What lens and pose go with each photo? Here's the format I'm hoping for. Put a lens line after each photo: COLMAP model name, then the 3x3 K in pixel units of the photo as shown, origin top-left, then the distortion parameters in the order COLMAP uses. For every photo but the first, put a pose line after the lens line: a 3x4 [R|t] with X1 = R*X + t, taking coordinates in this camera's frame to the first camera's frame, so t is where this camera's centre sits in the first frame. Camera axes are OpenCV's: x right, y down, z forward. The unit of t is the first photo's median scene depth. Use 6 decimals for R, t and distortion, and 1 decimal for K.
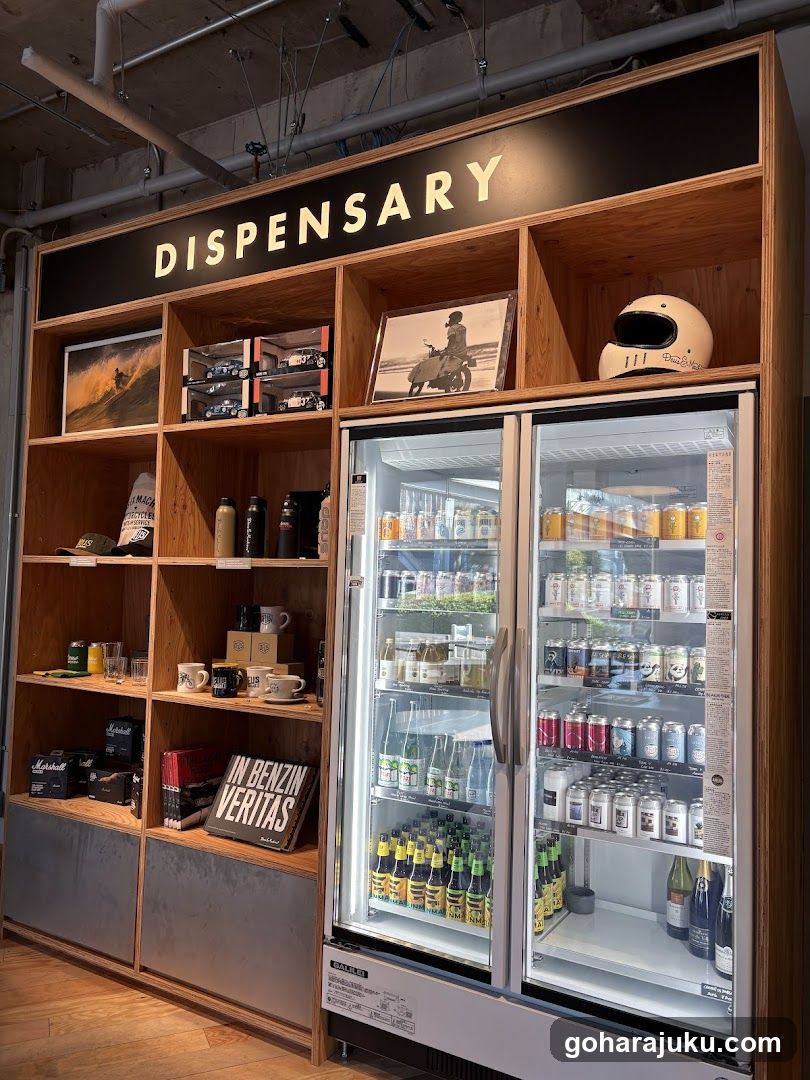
lens RADIAL K [[855.9, 0, 405.0], [0, 855.9, 540.0], [0, 0, 1]] dist [0.040027, 0.001236]
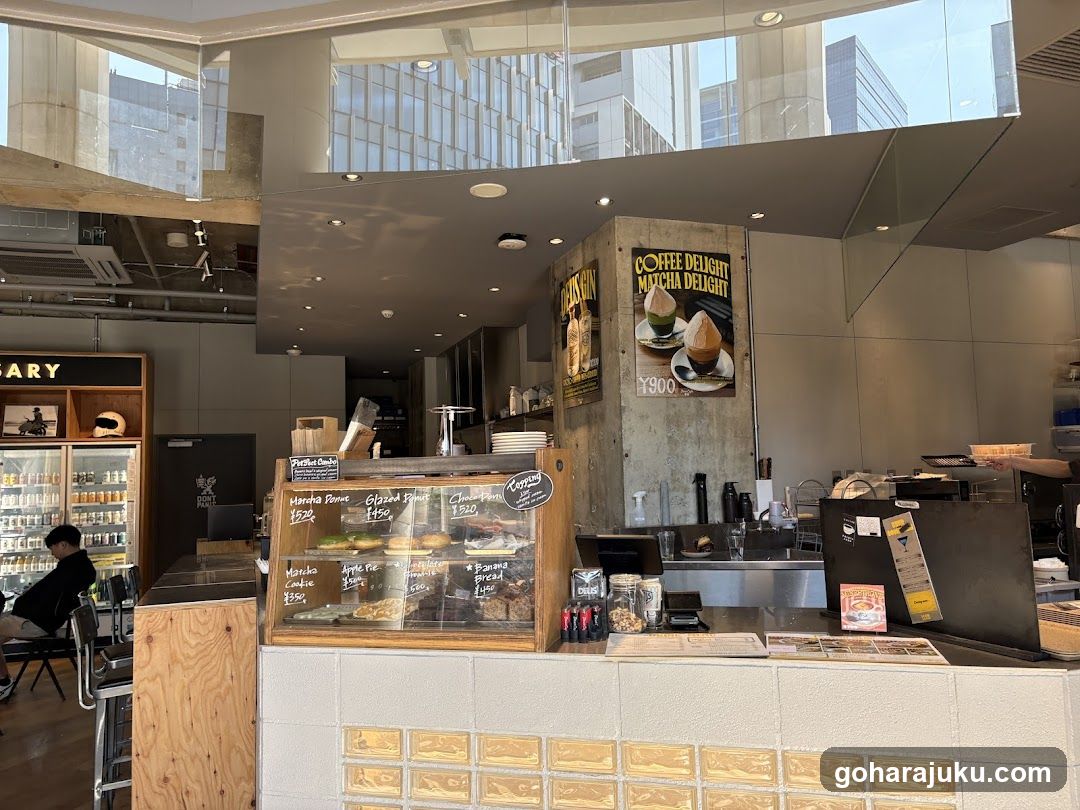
lens RADIAL K [[805.5, 0, 540.0], [0, 805.5, 405.0], [0, 0, 1]] dist [0.020572, -0.004453]
pose [[0.621222, 0.020171, 0.783375, -1.081263], [-0.003874, 0.999736, -0.022670, -0.216910], [-0.783625, 0.011048, 0.621136, -2.169514]]
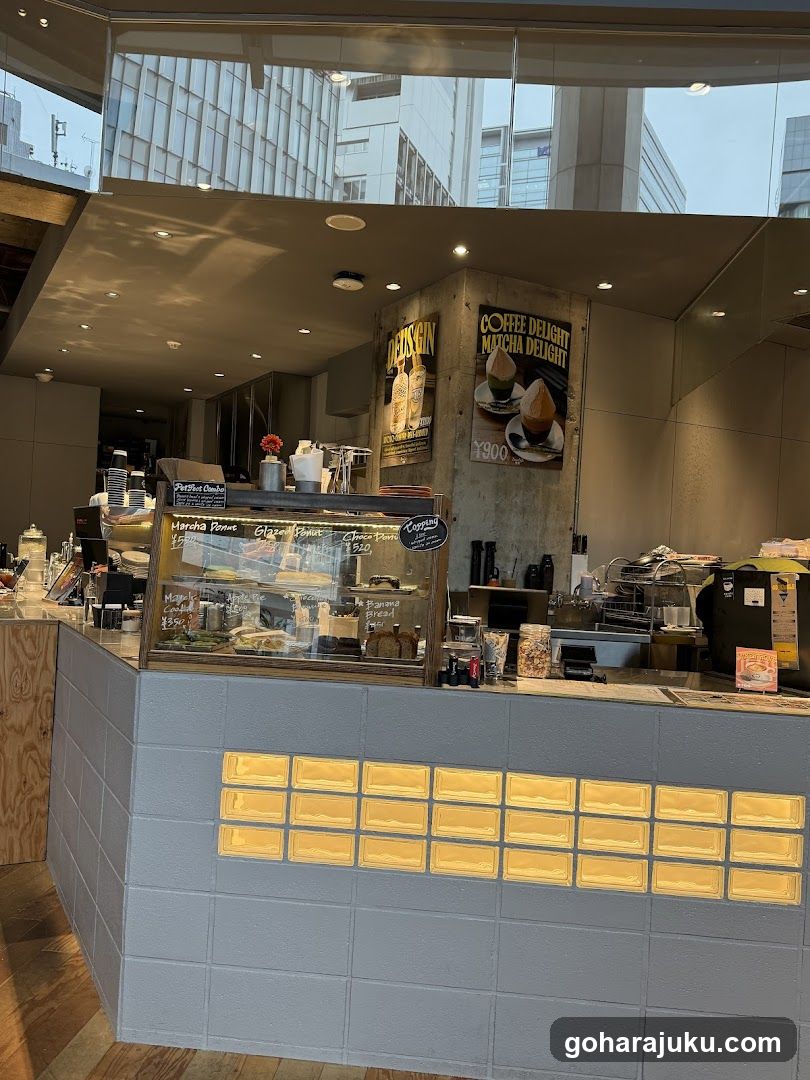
lens RADIAL K [[880.3, 0, 406.7], [0, 880.3, 560.1], [0, 0, 1]] dist [0.084322, 0.000187]
pose [[0.491435, -0.009184, 0.870866, -1.267987], [-0.094702, 0.993452, 0.063917, -0.175560], [-0.865750, -0.113884, 0.487347, -2.080095]]
